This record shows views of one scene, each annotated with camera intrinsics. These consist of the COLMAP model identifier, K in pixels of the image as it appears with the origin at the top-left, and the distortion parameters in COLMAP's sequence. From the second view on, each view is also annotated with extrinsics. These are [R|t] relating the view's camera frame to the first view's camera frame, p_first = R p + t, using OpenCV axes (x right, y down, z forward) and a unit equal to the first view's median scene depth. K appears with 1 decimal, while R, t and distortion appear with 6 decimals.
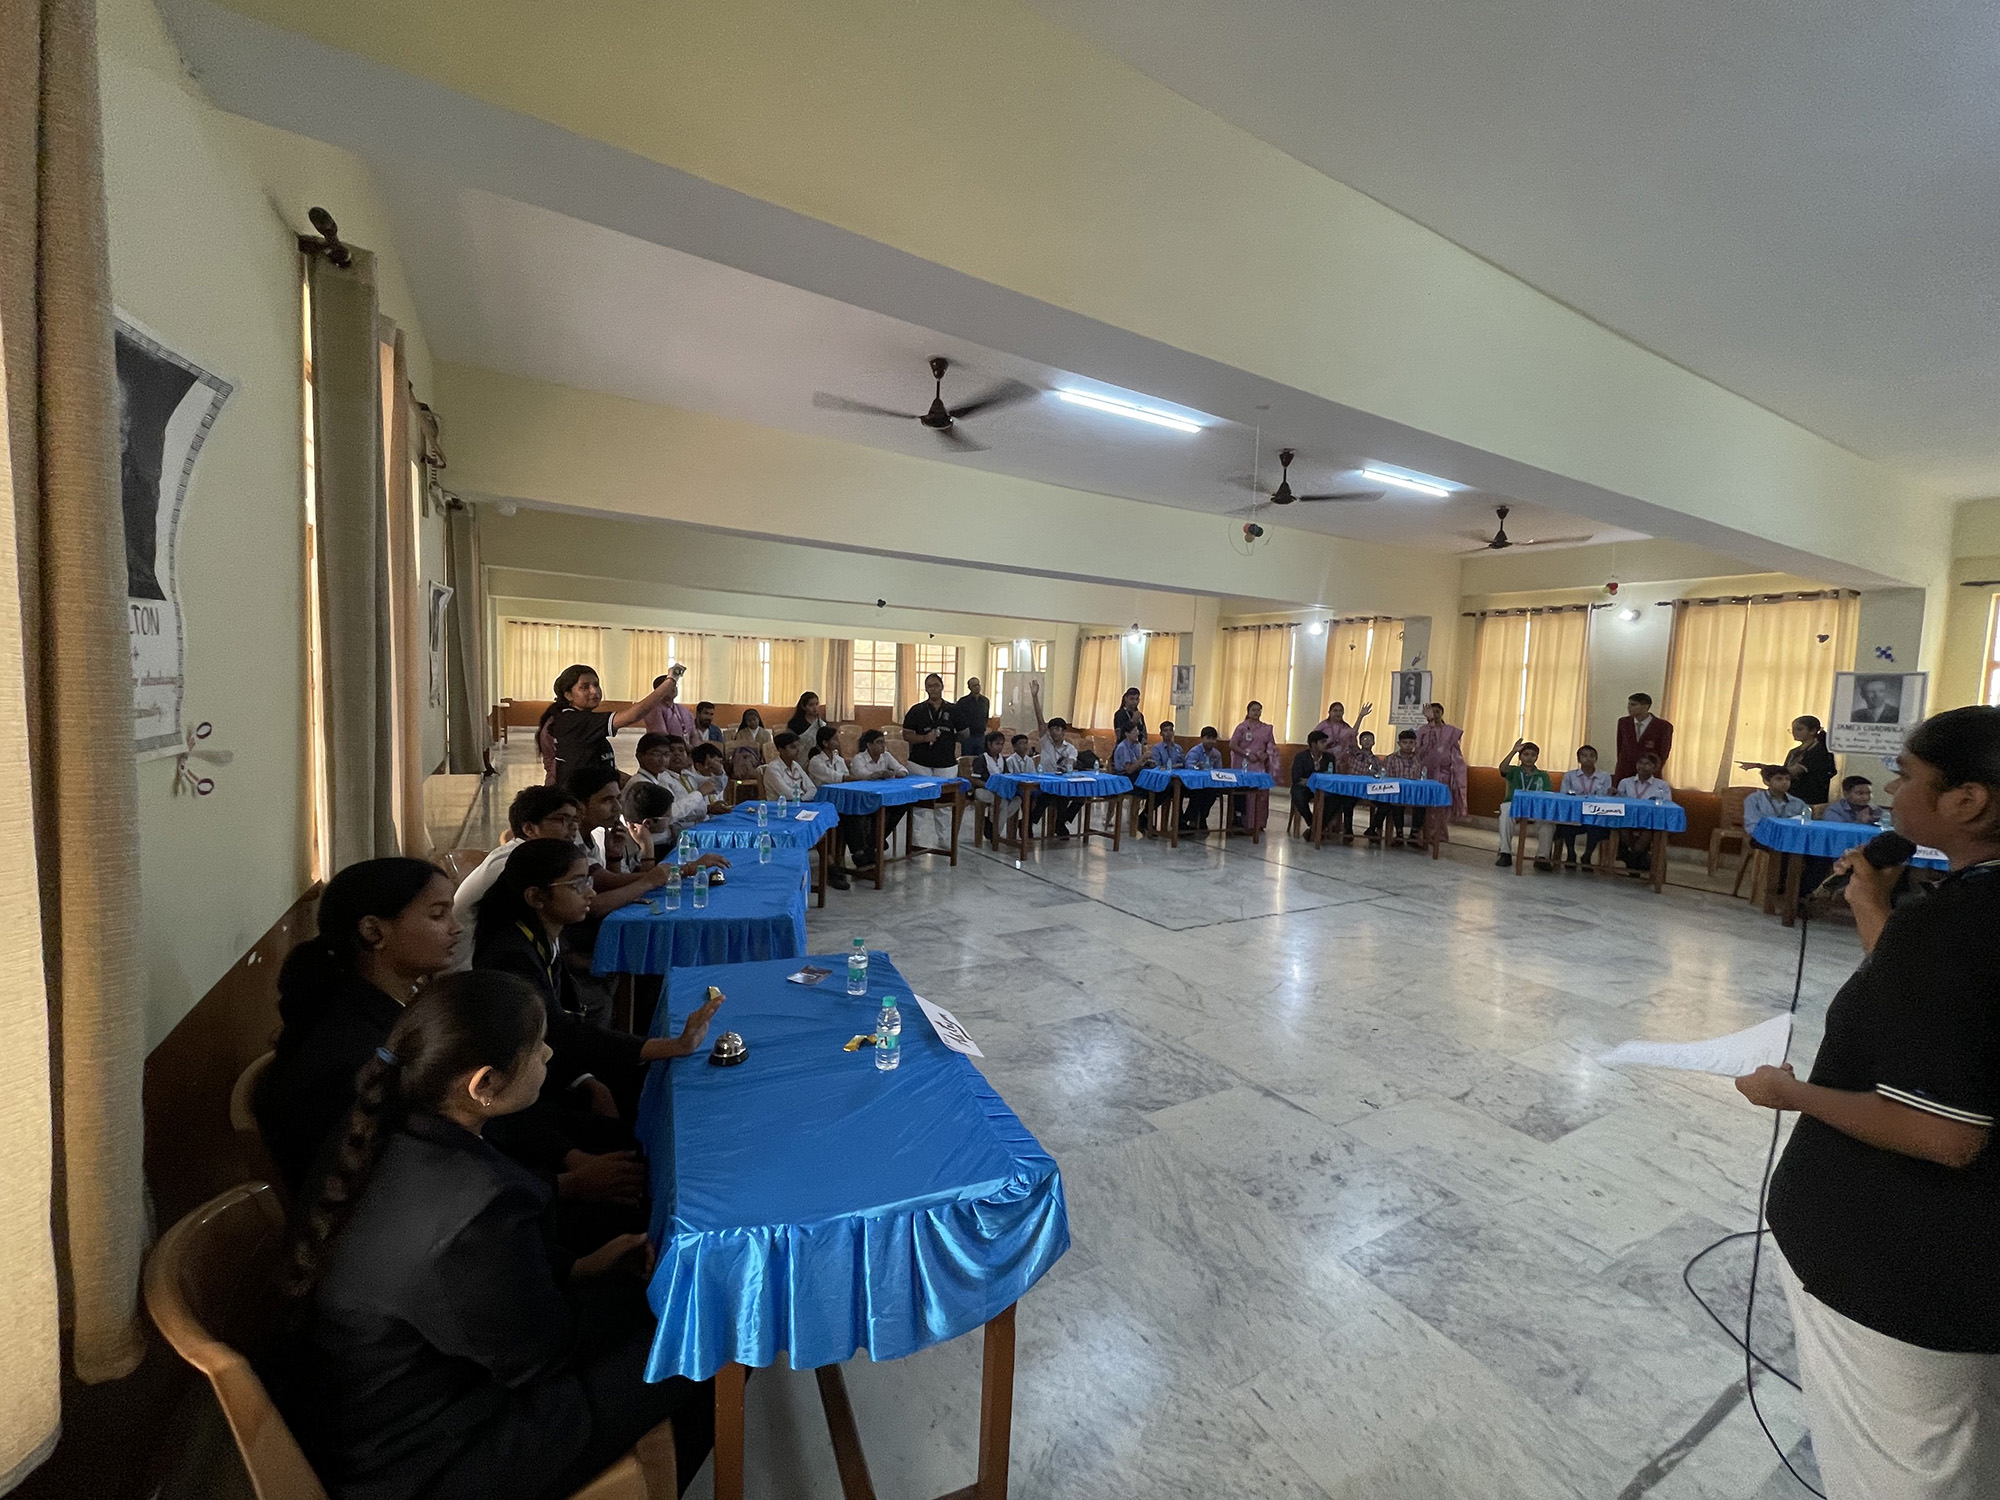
lens RADIAL K [[813.2, 0, 1000.0], [0, 813.2, 750.0], [0, 0, 1]] dist [0.000296, -0.004746]
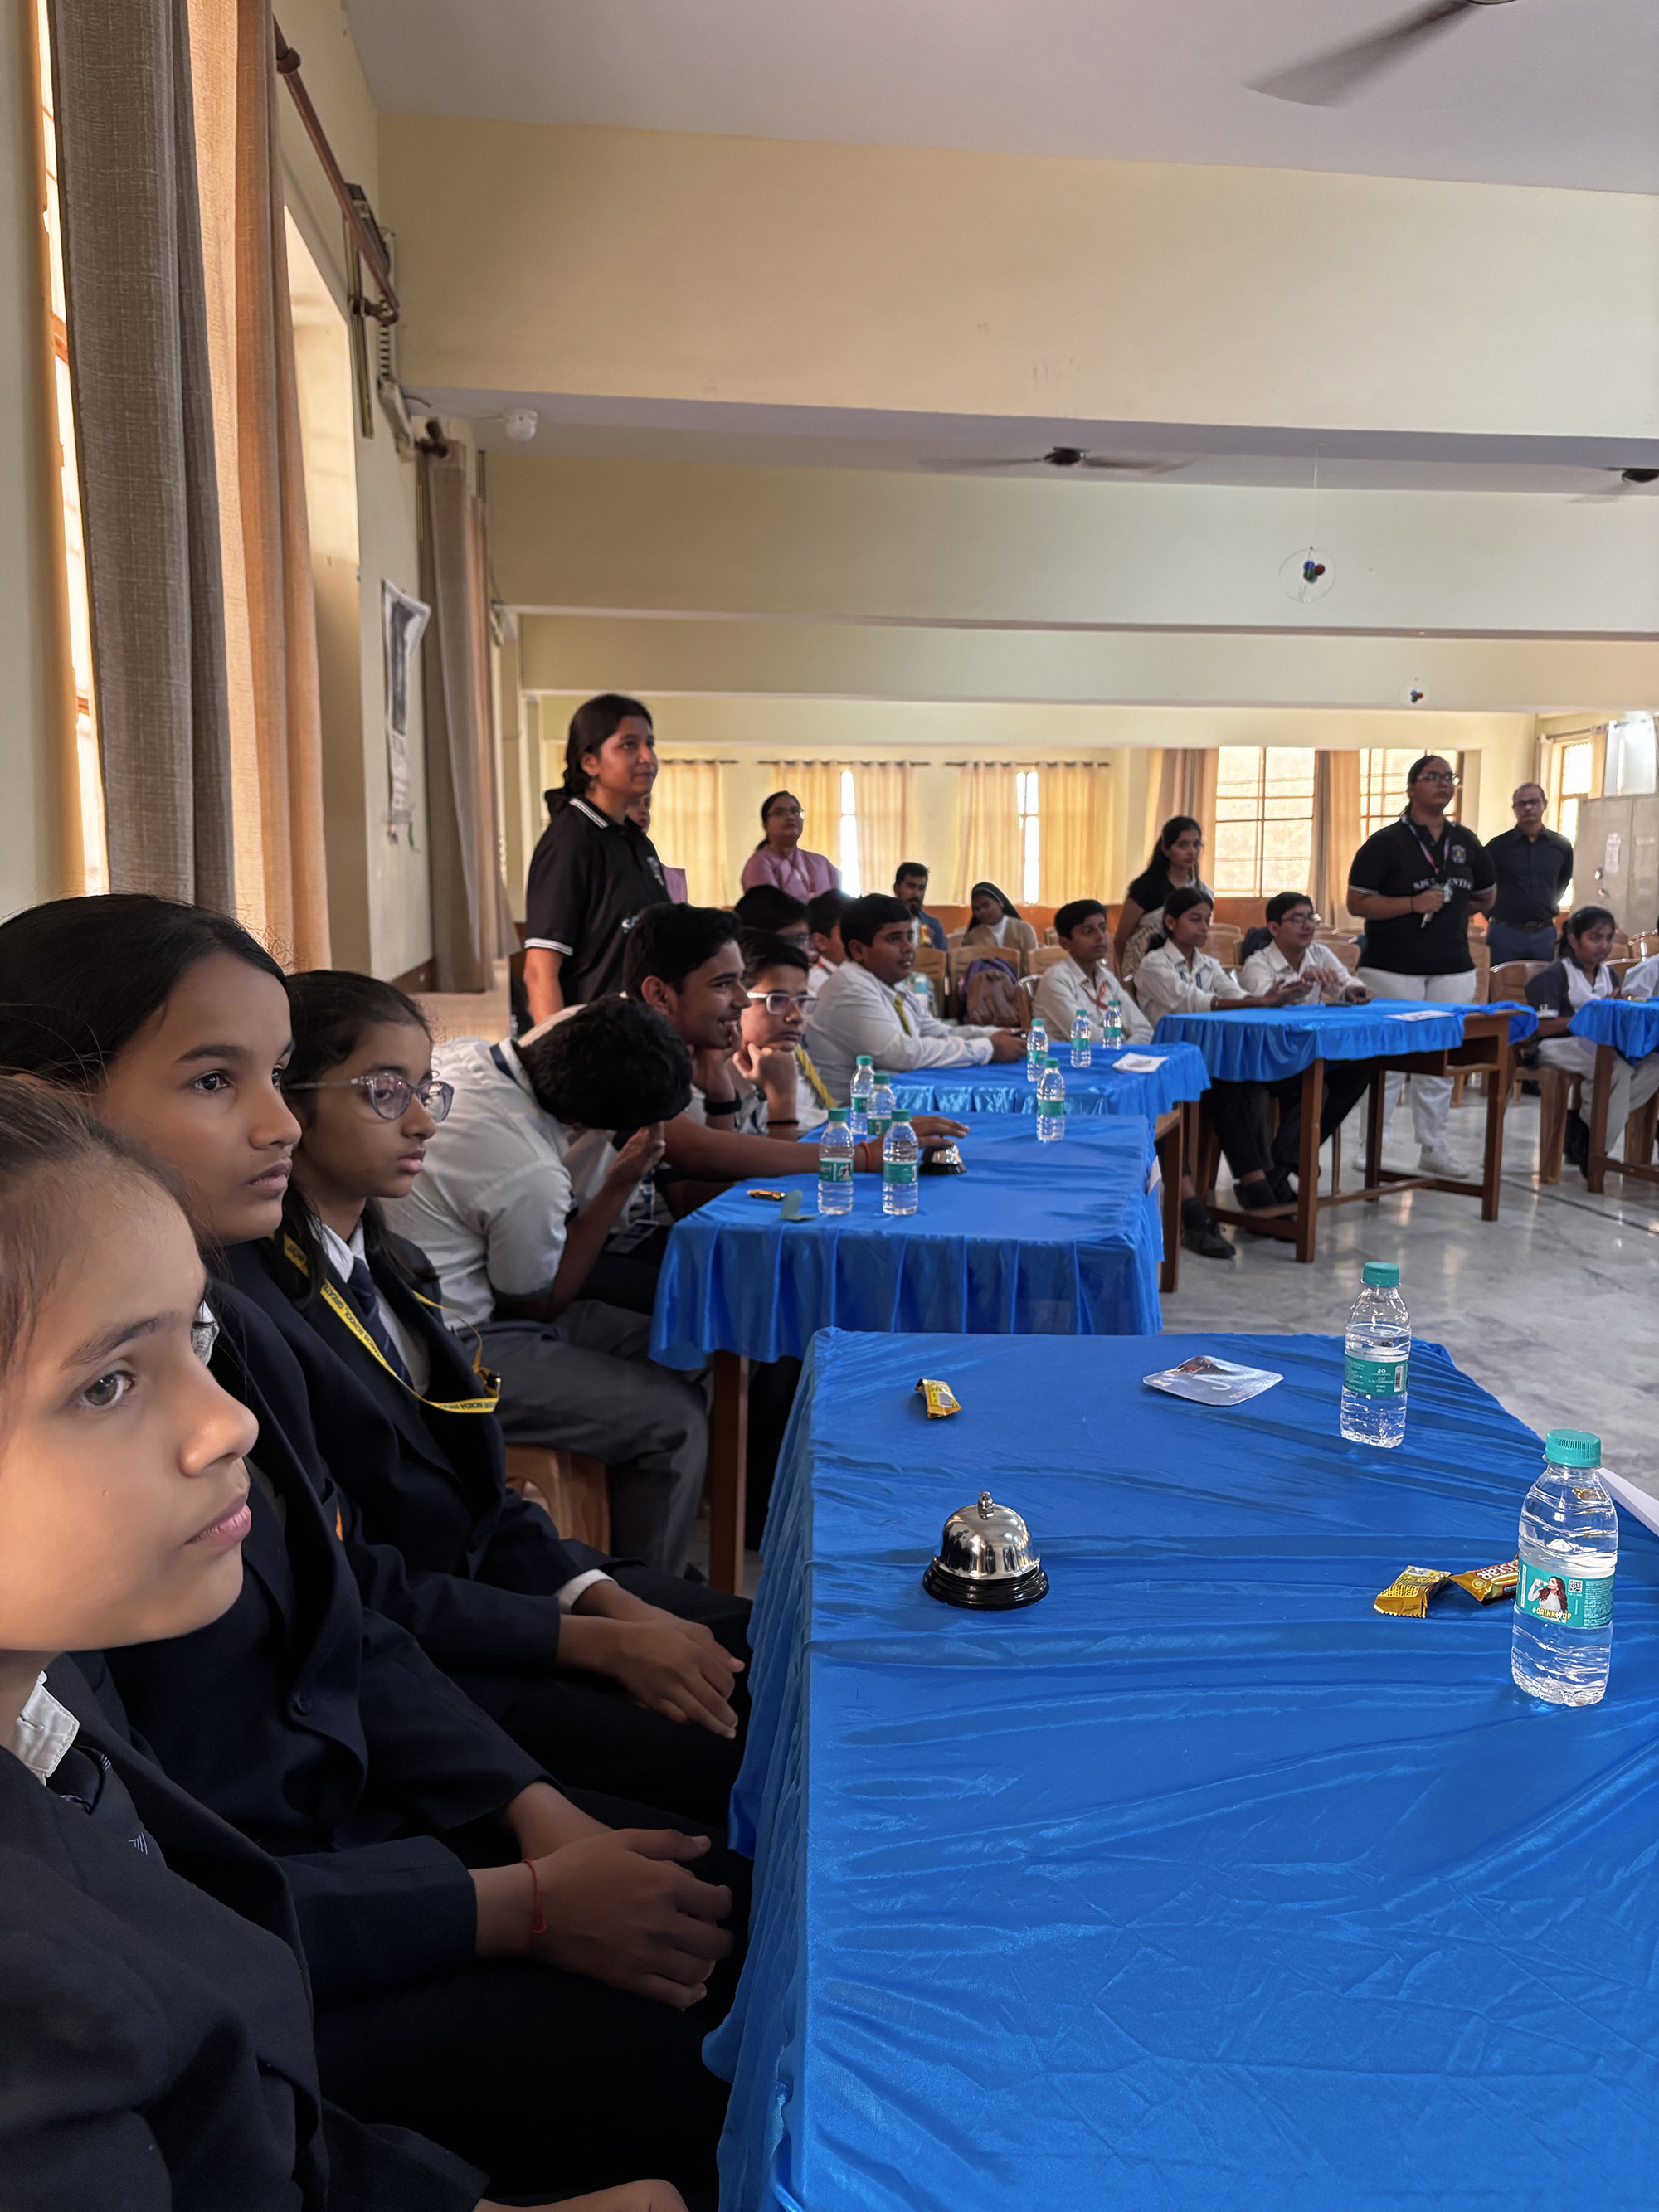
lens RADIAL K [[1721.0, 0, 843.5], [0, 1721.0, 1108.2], [0, 0, 1]] dist [-0.000101, 0.045016]
pose [[0.926248, 0.019565, -0.376406, -0.037844], [0.001952, 0.998389, 0.056699, 0.043249], [0.376909, -0.053252, 0.924718, 0.103947]]
